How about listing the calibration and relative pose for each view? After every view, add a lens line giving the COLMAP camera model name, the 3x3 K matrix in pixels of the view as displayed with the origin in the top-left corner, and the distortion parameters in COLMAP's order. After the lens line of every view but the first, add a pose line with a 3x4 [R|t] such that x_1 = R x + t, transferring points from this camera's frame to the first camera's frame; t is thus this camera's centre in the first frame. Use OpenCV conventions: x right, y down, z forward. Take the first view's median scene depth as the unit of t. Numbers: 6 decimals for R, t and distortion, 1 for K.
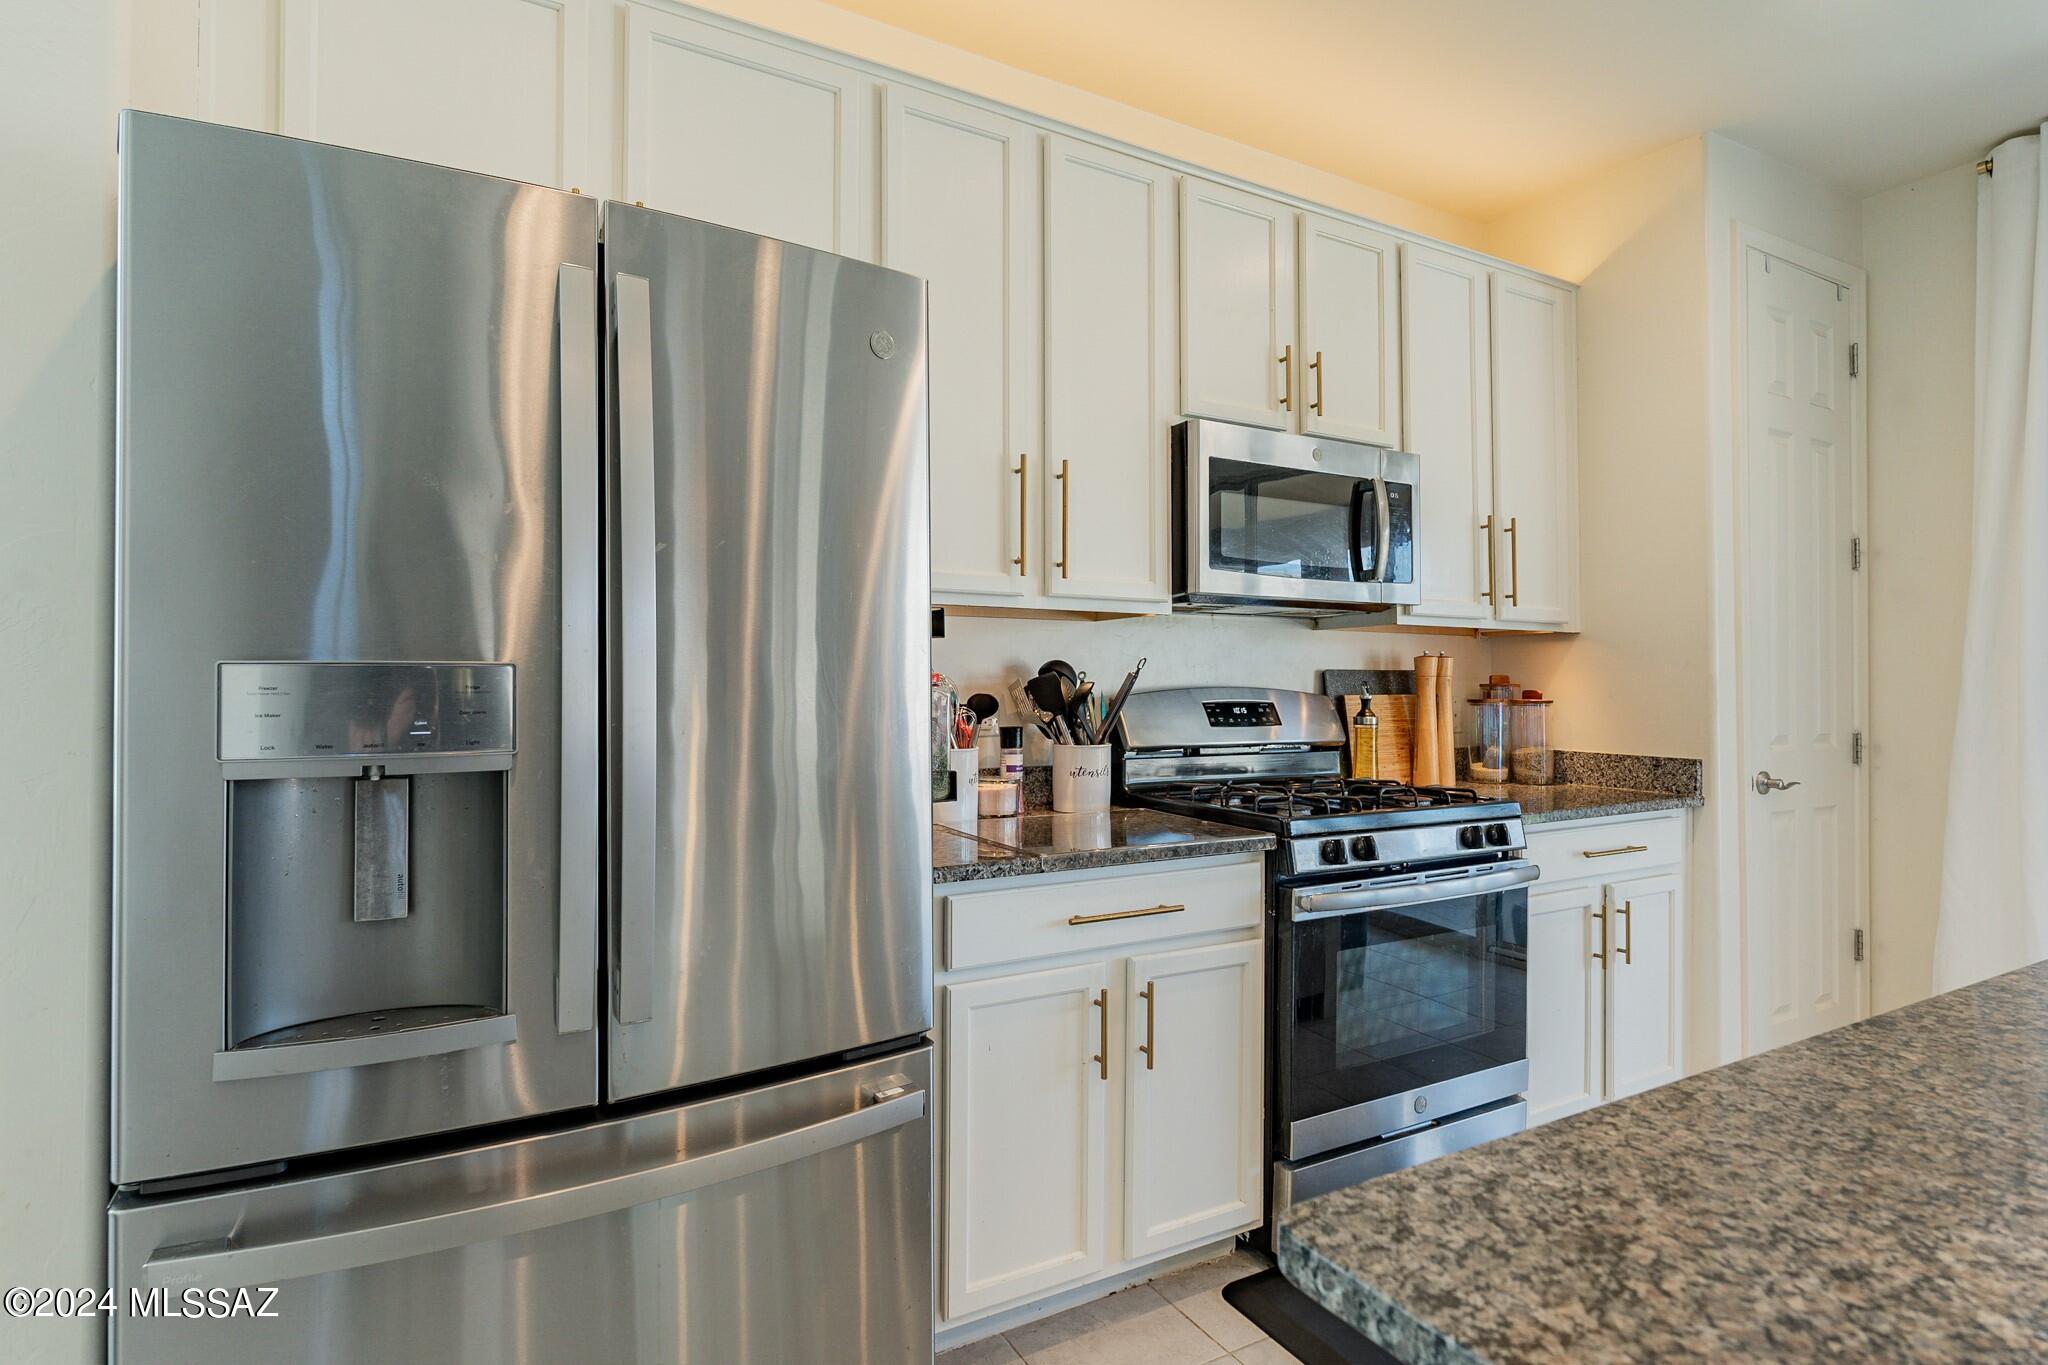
lens RADIAL K [[1031.9, 0, 1001.9], [0, 1031.9, 672.6], [0, 0, 1]] dist [0.005742, 0.000203]
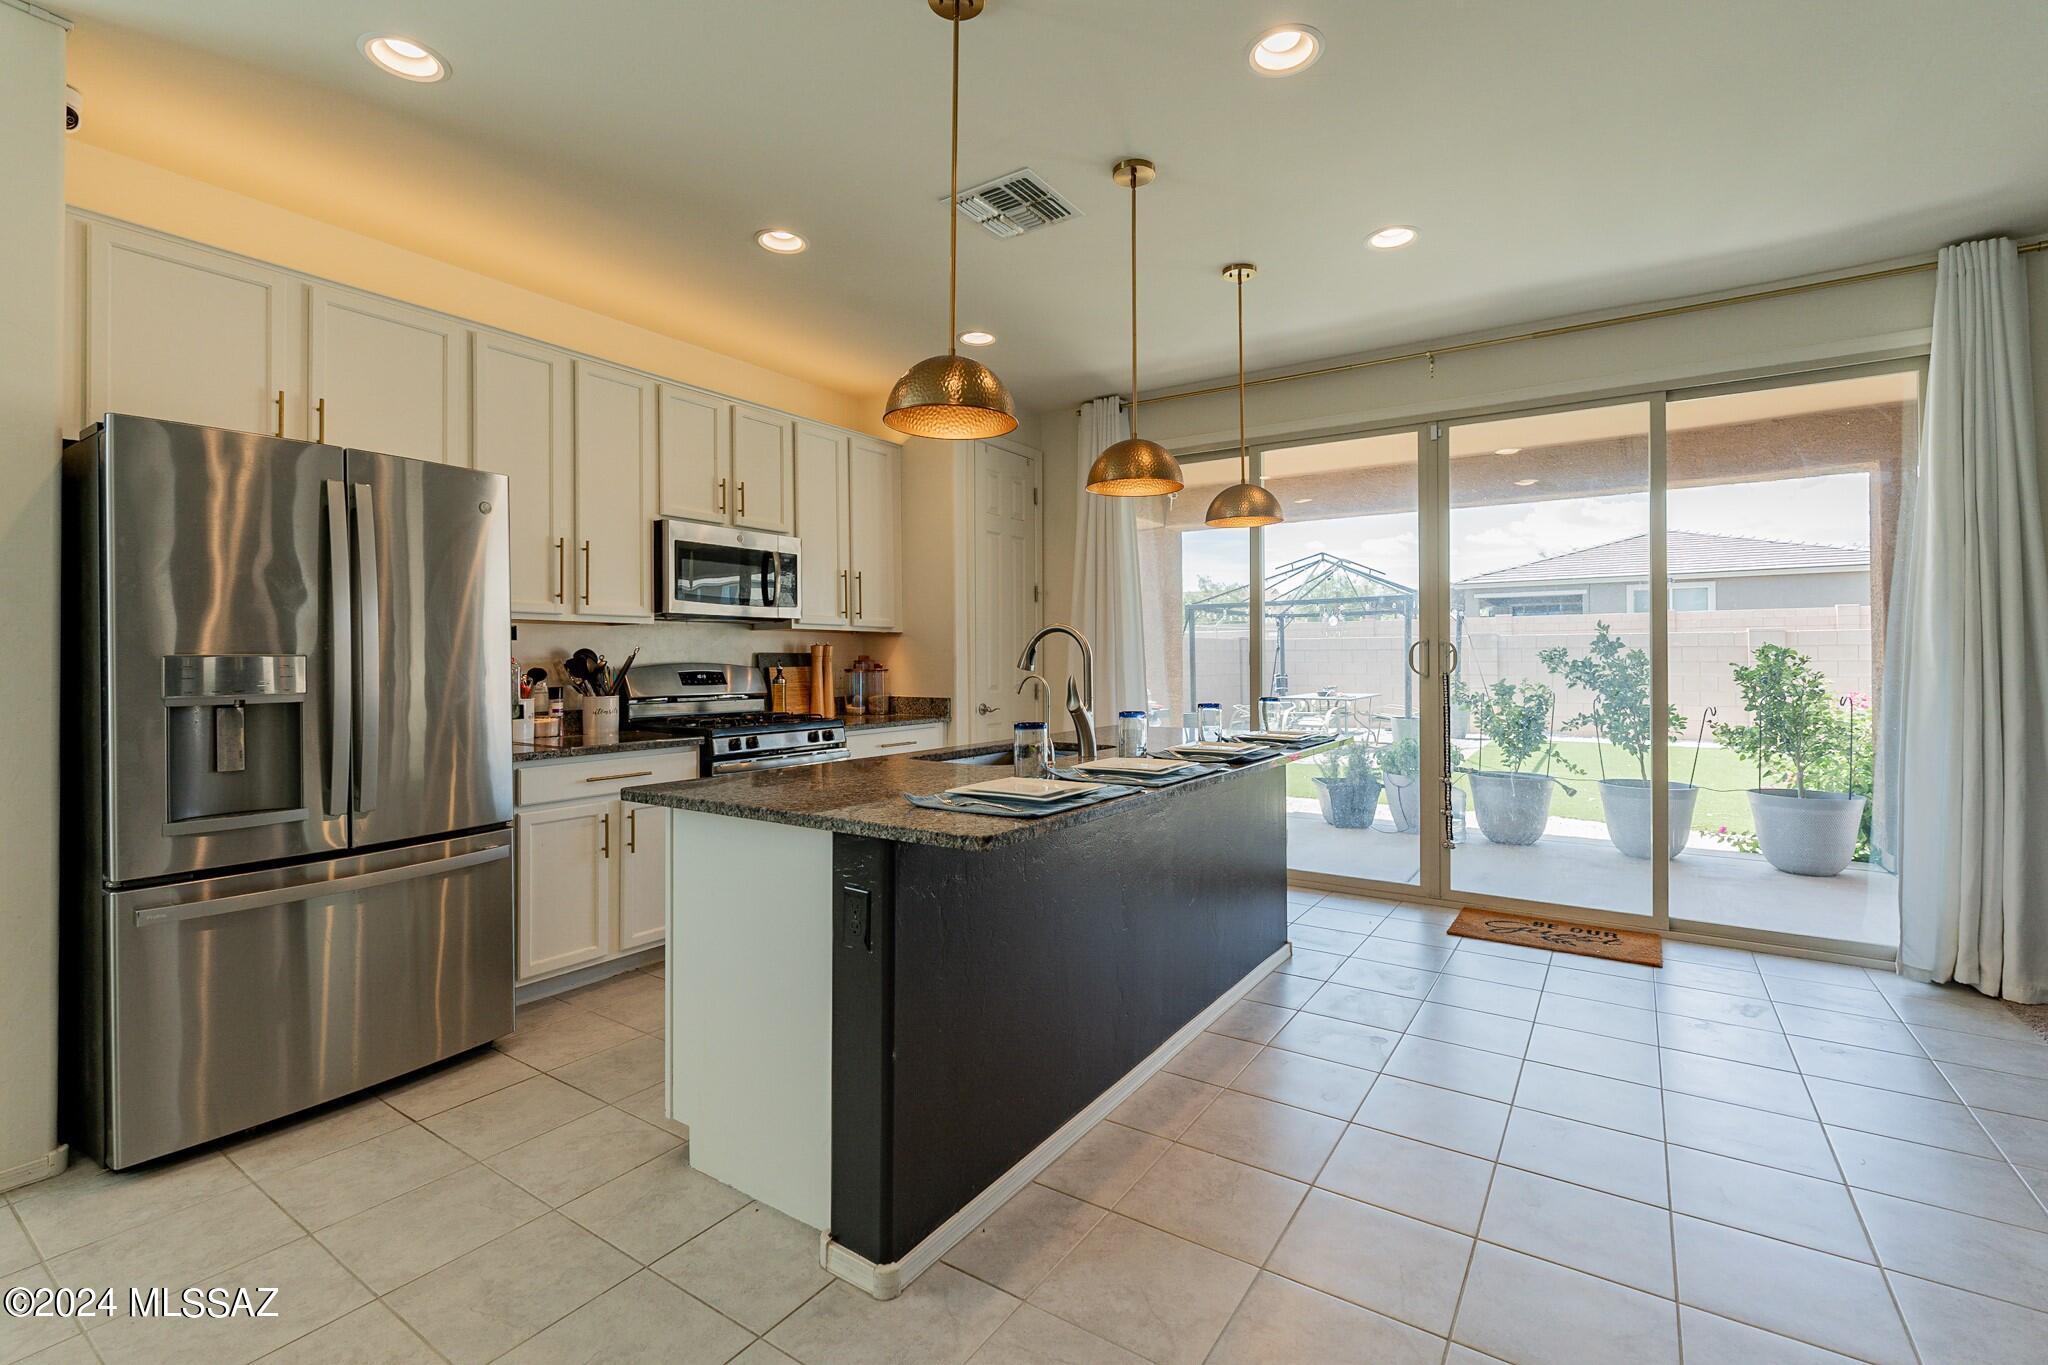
lens RADIAL K [[905.5, 0, 1029.2], [0, 905.5, 654.5], [0, 0, 1]] dist [-0.001250, 0.000461]
pose [[0.885088, -0.003151, 0.465413, 0.005583], [0.001169, 0.999989, 0.004548, -0.008358], [-0.465422, -0.003481, 0.885082, -0.729108]]
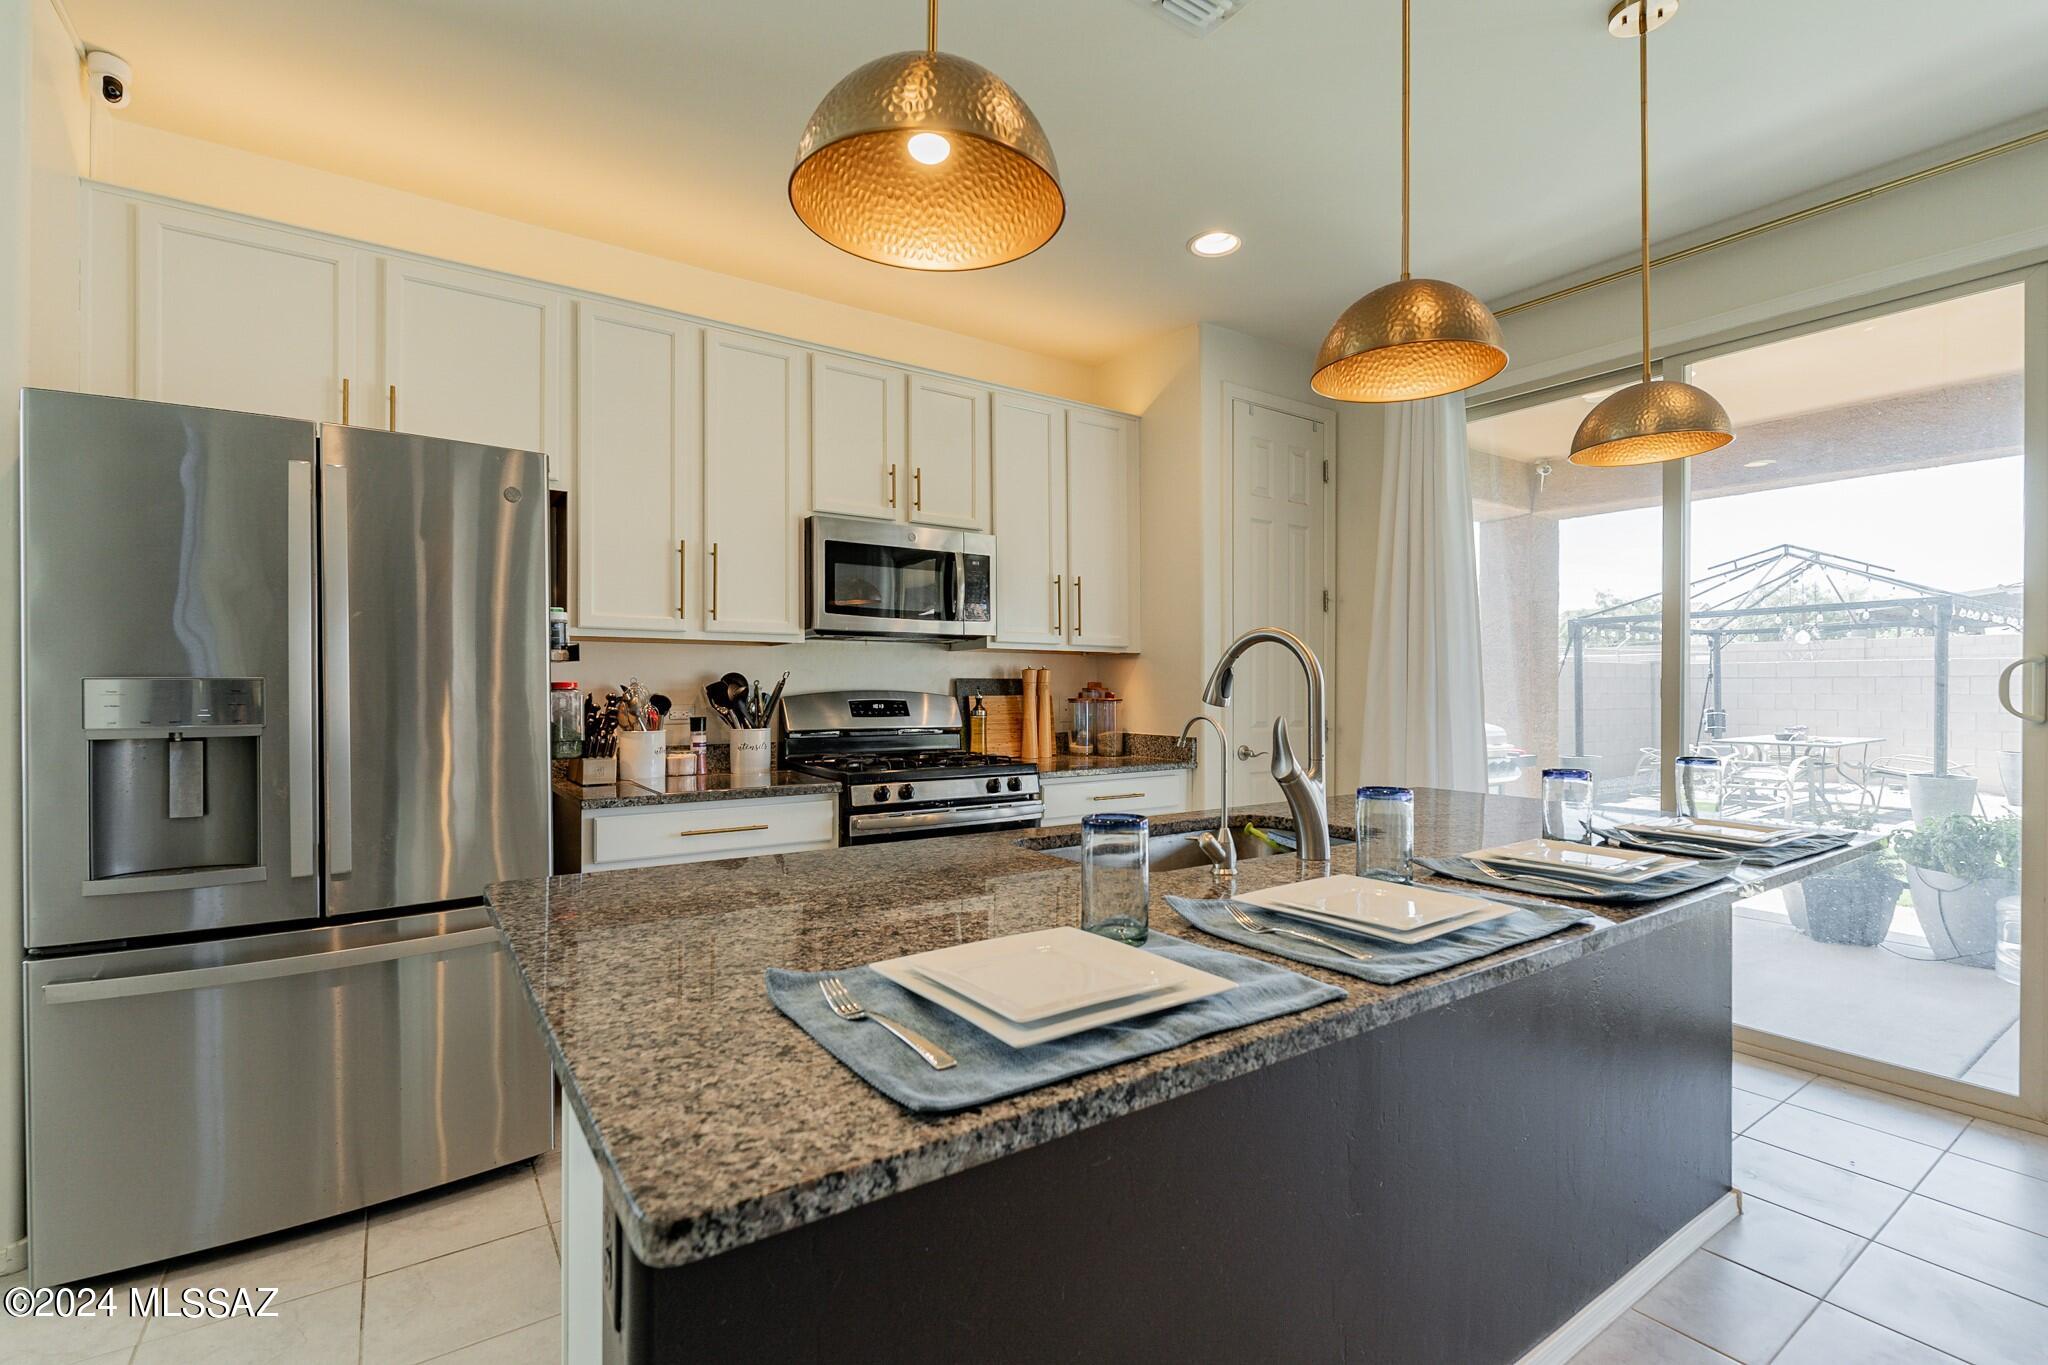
lens RADIAL K [[905.5, 0, 1017.2], [0, 905.5, 689.3], [0, 0, 1]] dist [-0.001250, 0.000461]
pose [[0.995033, -0.001203, 0.099540, 0.342160], [-0.000030, 0.999923, 0.012377, -0.004029], [-0.099547, -0.012318, 0.994957, -0.359193]]
